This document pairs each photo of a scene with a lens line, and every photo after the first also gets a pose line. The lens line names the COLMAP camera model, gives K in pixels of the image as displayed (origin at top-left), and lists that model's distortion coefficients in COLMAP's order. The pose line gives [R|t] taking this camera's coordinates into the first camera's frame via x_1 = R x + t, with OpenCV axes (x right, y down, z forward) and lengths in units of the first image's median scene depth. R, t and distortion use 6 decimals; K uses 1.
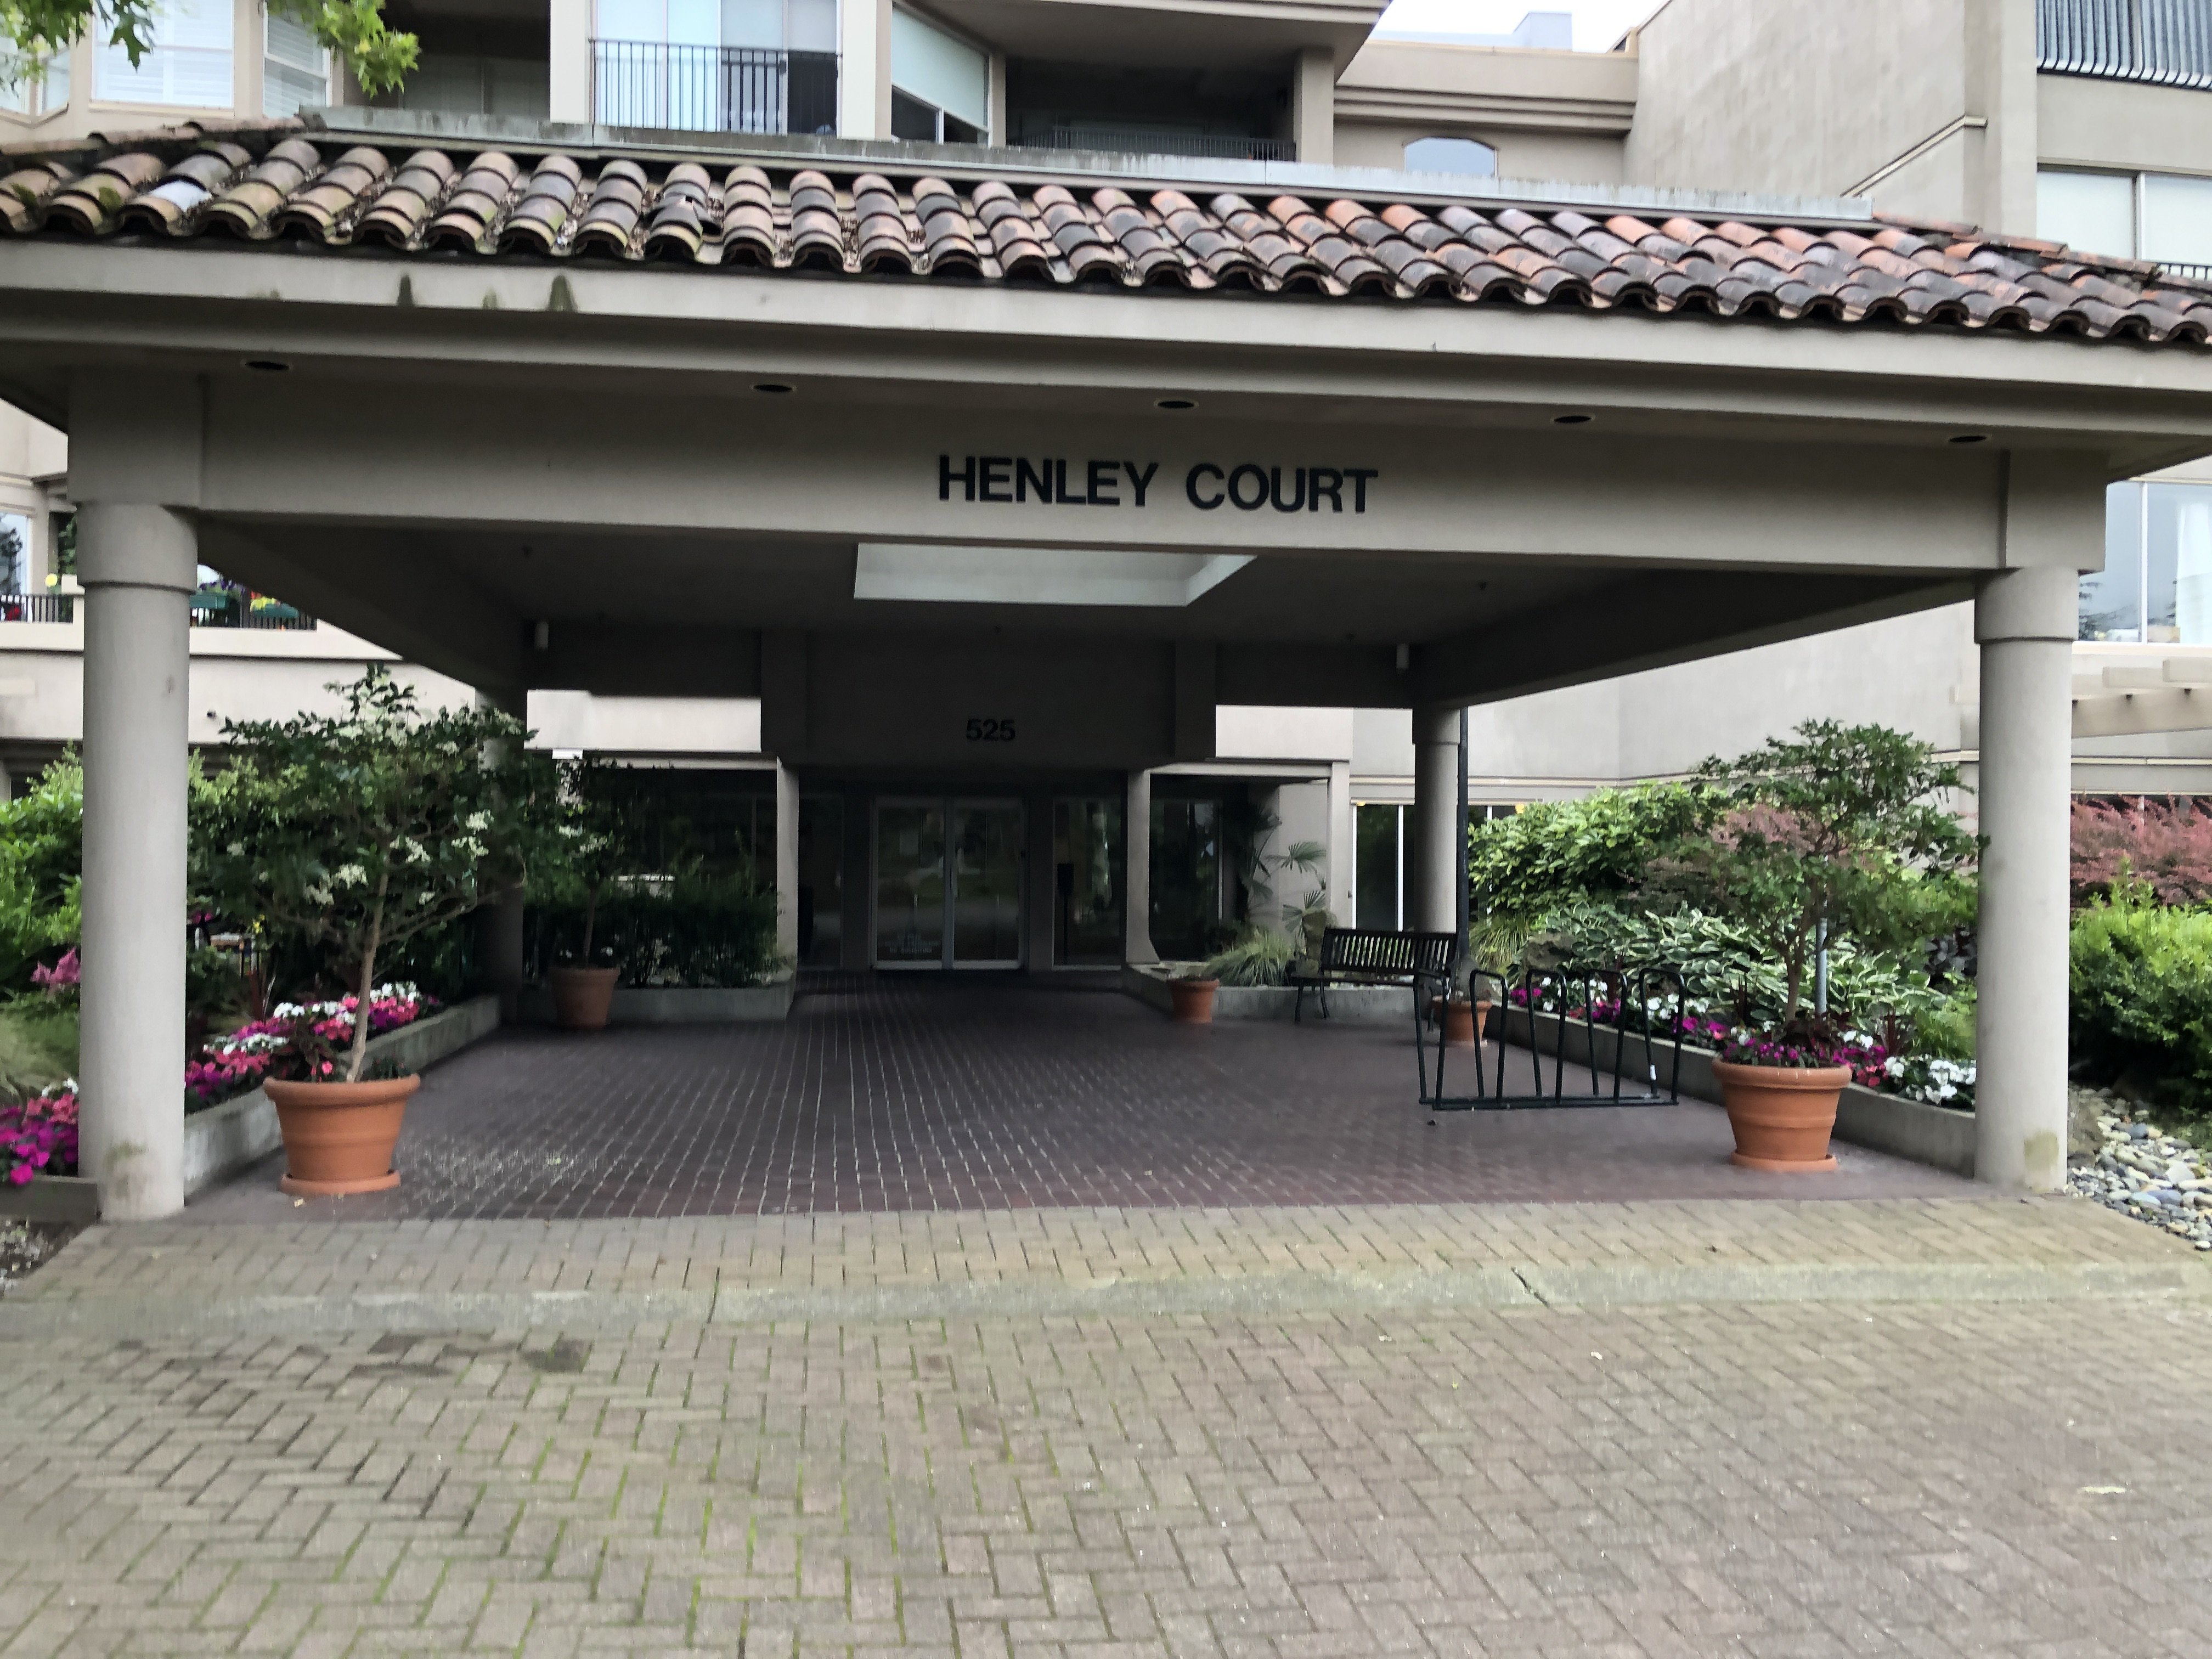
lens RADIAL K [[1803.6, 0, 1104.6], [0, 1803.6, 826.8], [0, 0, 1]] dist [0.014190, -0.000524]
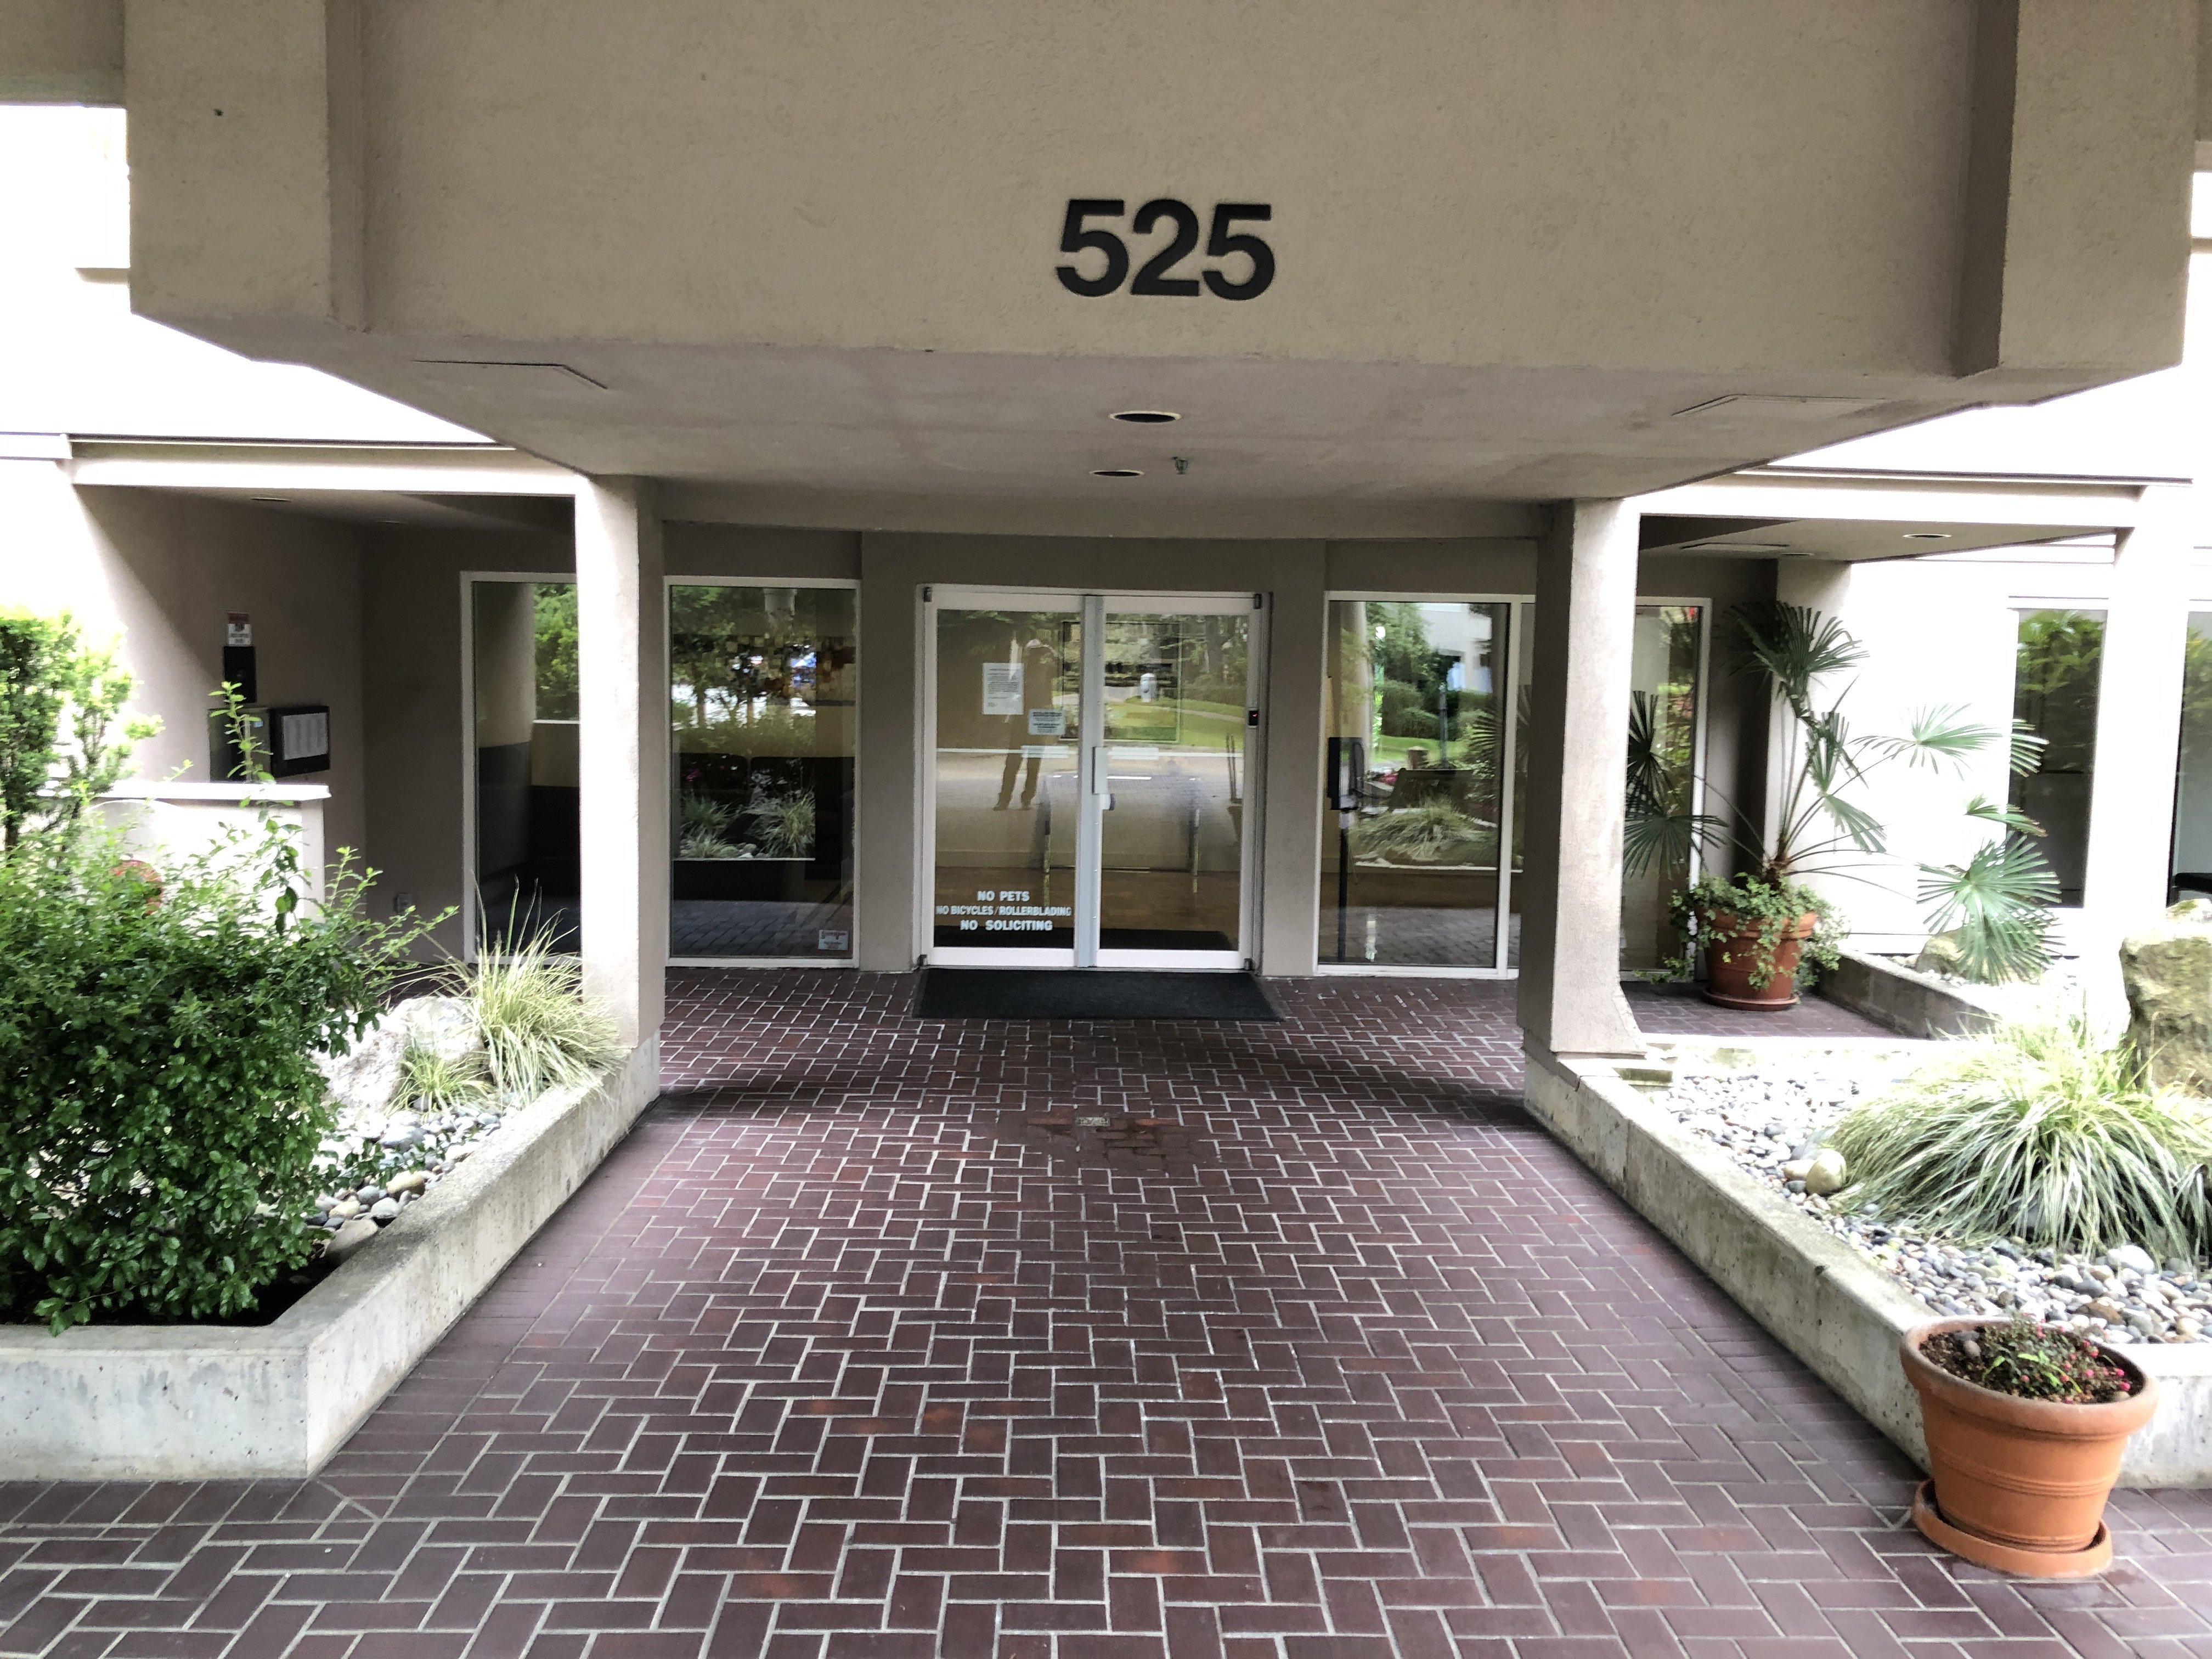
lens RADIAL K [[1803.6, 0, 1108.3], [0, 1803.6, 831.8], [0, 0, 1]] dist [0.014190, -0.000524]
pose [[0.994117, 0.014532, -0.107332, -0.037439], [-0.003947, 0.995161, 0.098181, -0.002077], [0.108239, -0.097179, 0.989364, 0.640520]]
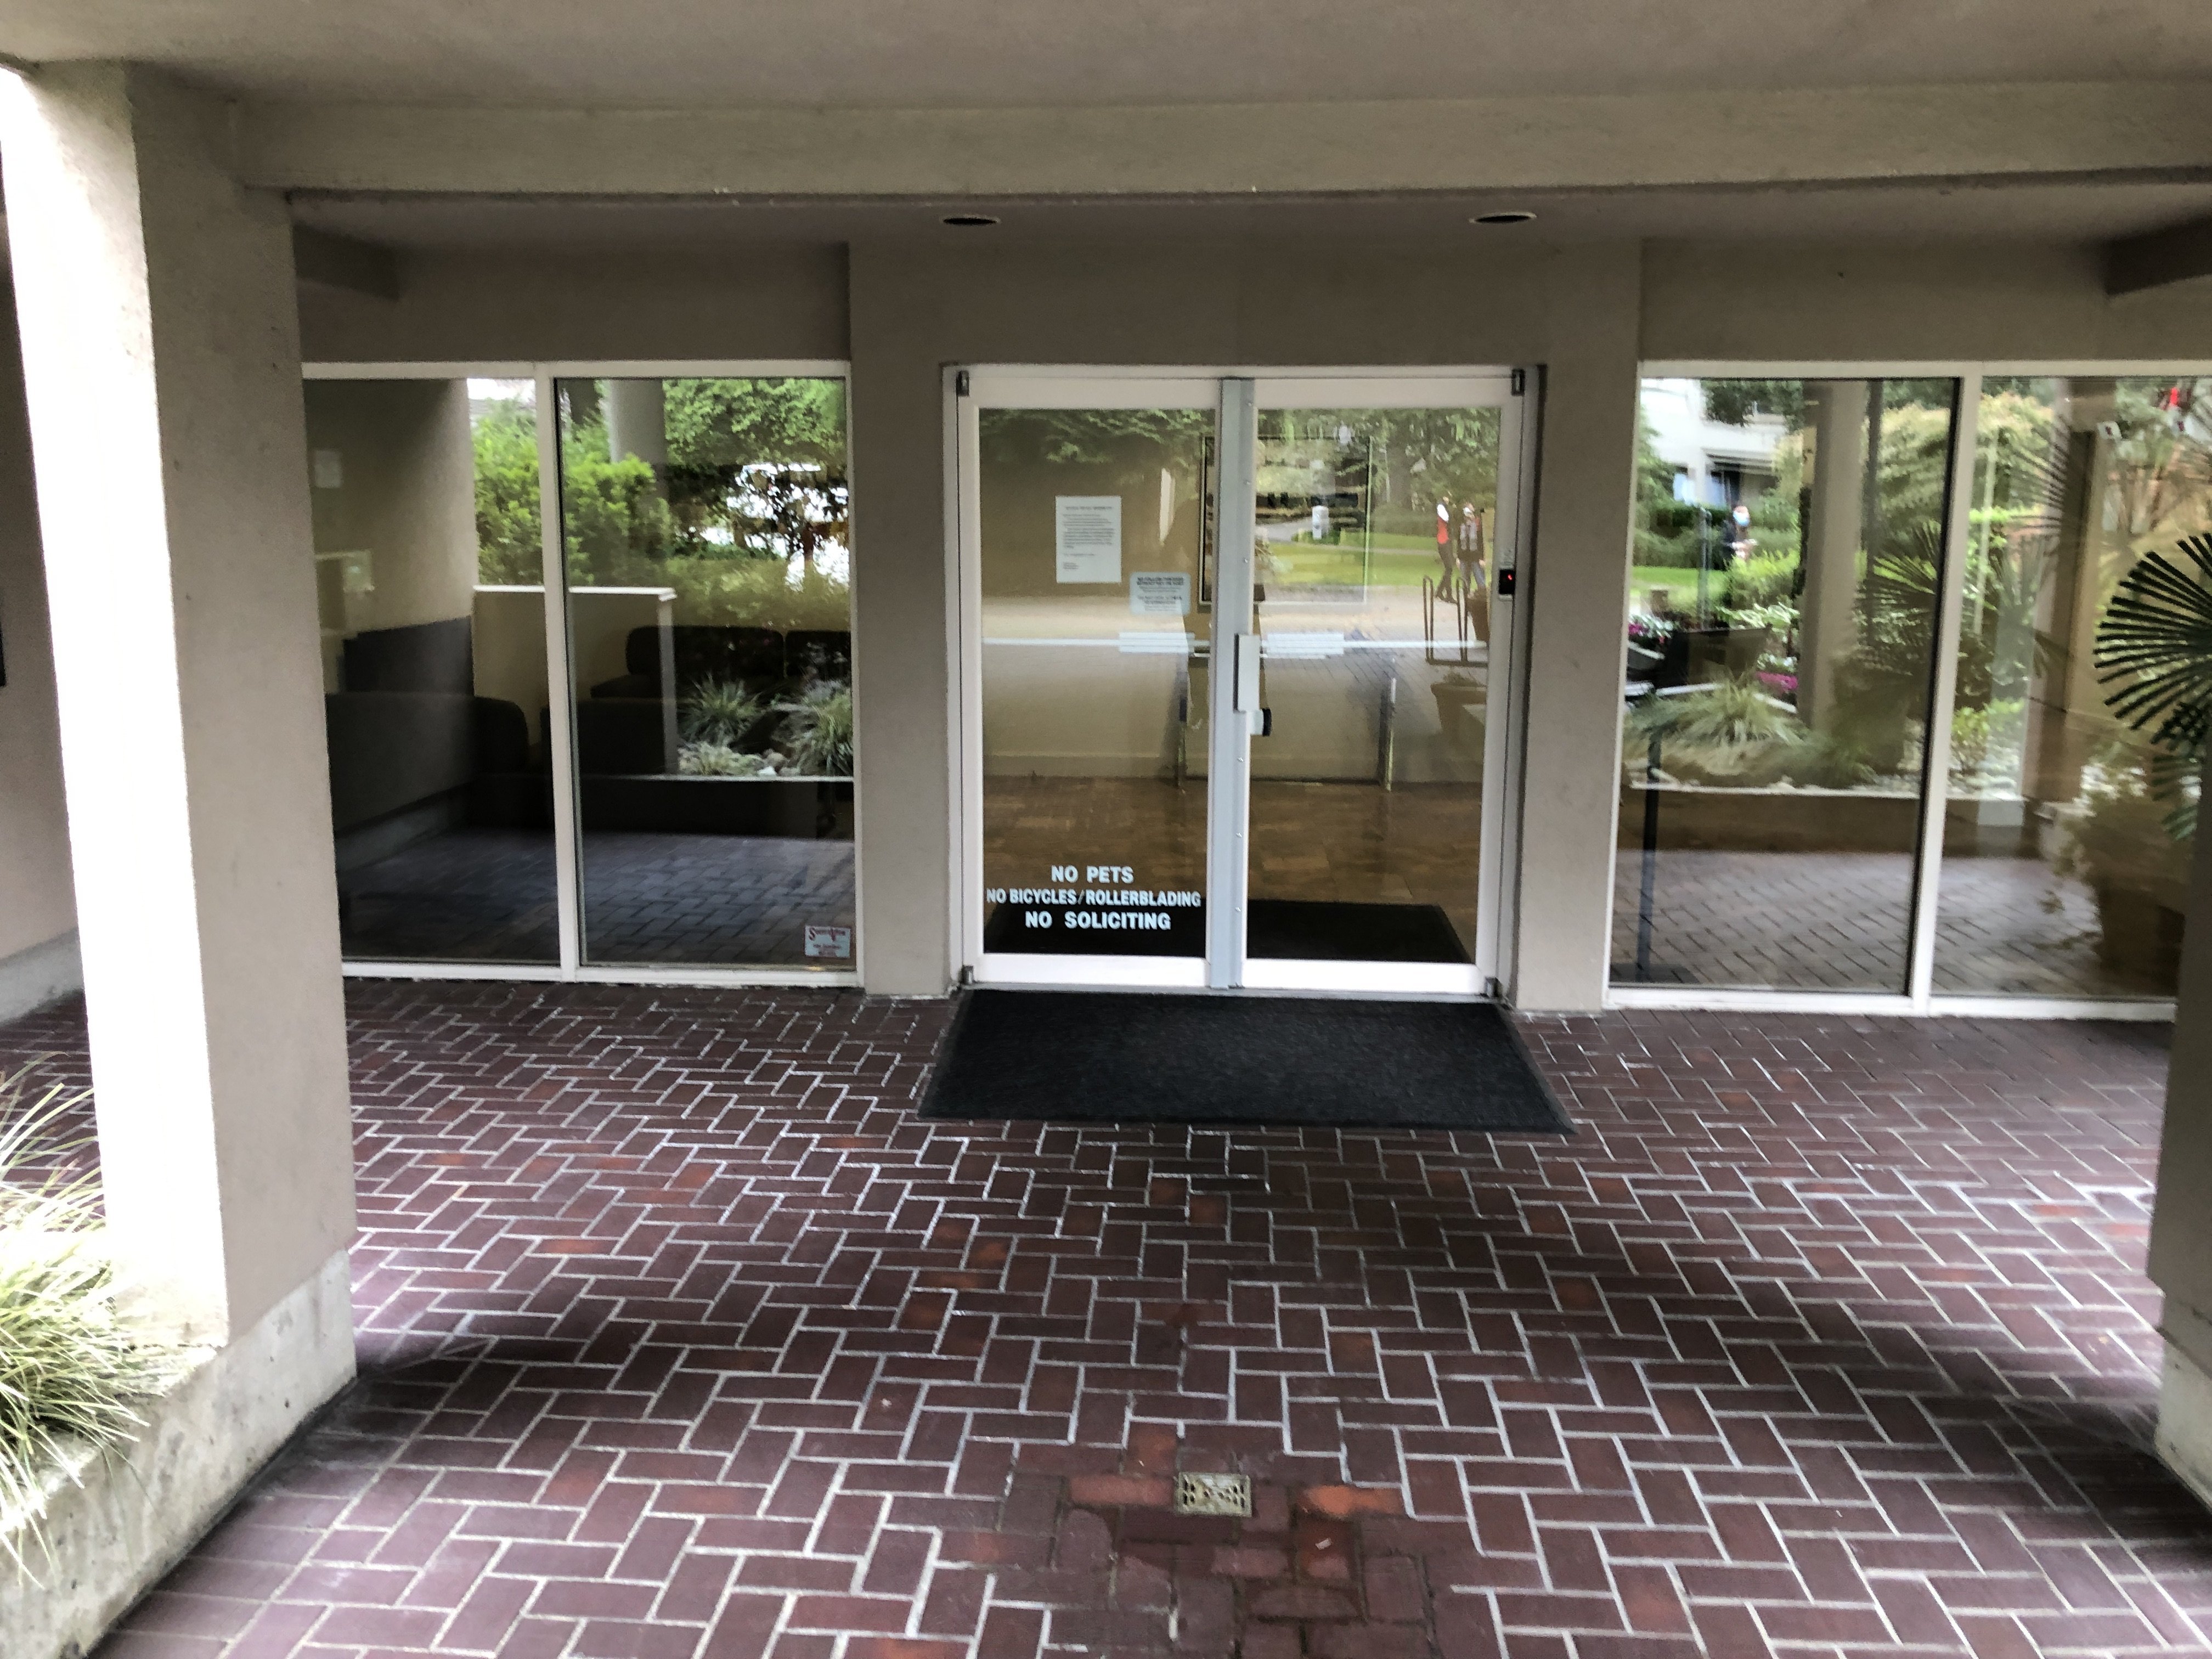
lens RADIAL K [[1803.6, 0, 1063.5], [0, 1803.6, 837.0], [0, 0, 1]] dist [0.014190, -0.000524]
pose [[0.975013, 0.028184, -0.220353, -0.057459], [0.014405, 0.981811, 0.189315, -0.000636], [0.221681, -0.187759, 0.956872, 0.846497]]
